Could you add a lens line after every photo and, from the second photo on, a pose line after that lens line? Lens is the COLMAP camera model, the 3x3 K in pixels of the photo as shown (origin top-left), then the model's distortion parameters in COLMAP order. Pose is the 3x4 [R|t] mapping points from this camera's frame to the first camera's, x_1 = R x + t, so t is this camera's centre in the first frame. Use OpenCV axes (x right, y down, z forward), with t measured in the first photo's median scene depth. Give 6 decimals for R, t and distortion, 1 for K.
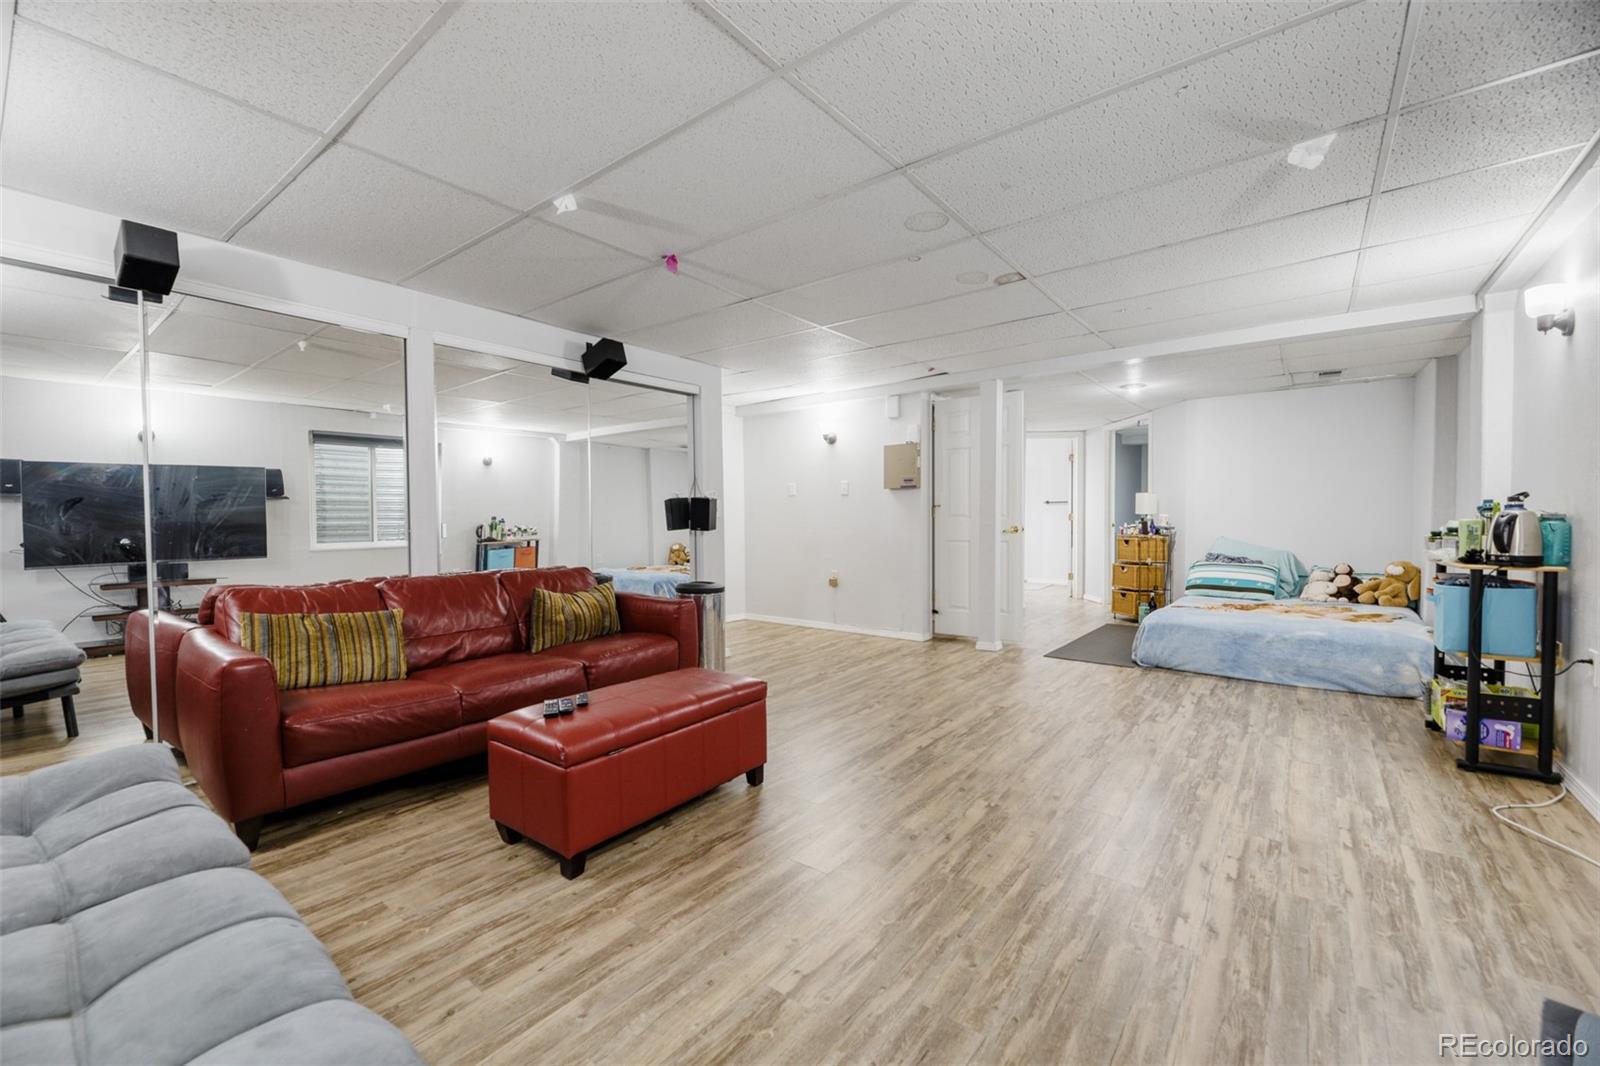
lens RADIAL K [[662.3, 0, 800.1], [0, 662.3, 526.3], [0, 0, 1]] dist [-0.000742, -0.000511]
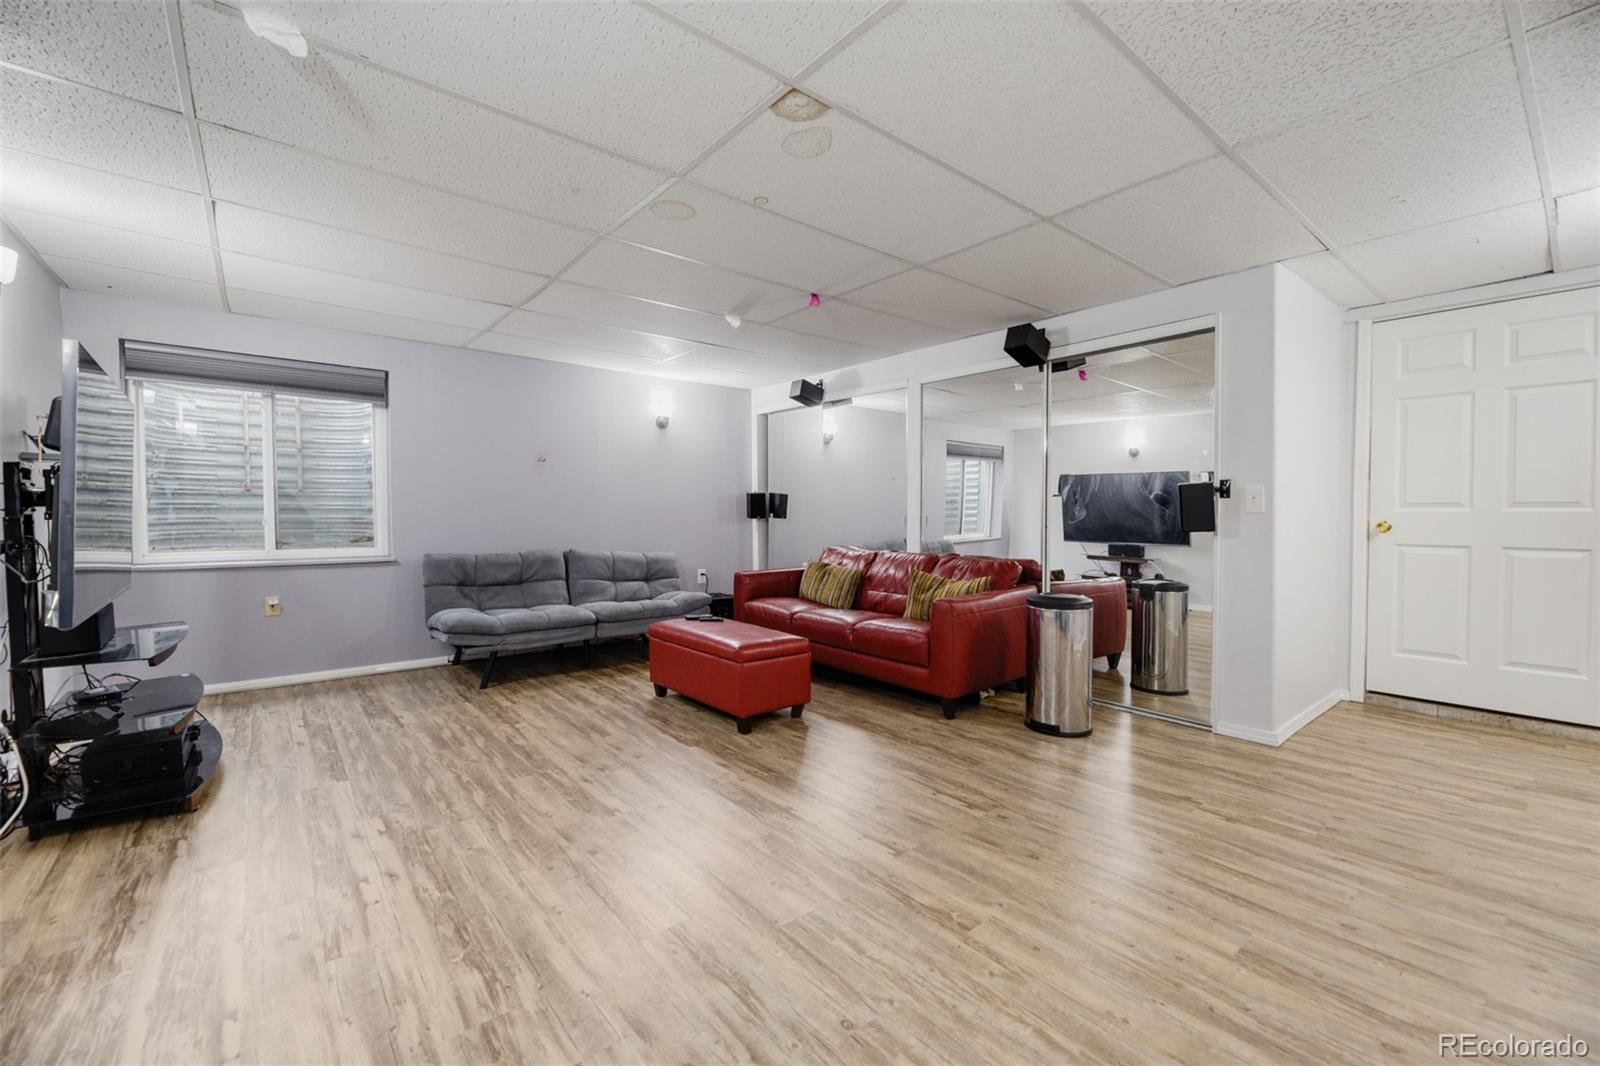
lens RADIAL K [[662.3, 0, 800.1], [0, 662.3, 526.3], [0, 0, 1]] dist [-0.000742, -0.000511]
pose [[-0.231512, 0.025939, -0.972486, 1.277019], [-0.014483, 0.999442, 0.030106, -0.029243], [0.972724, 0.021055, -0.231007, 1.633777]]
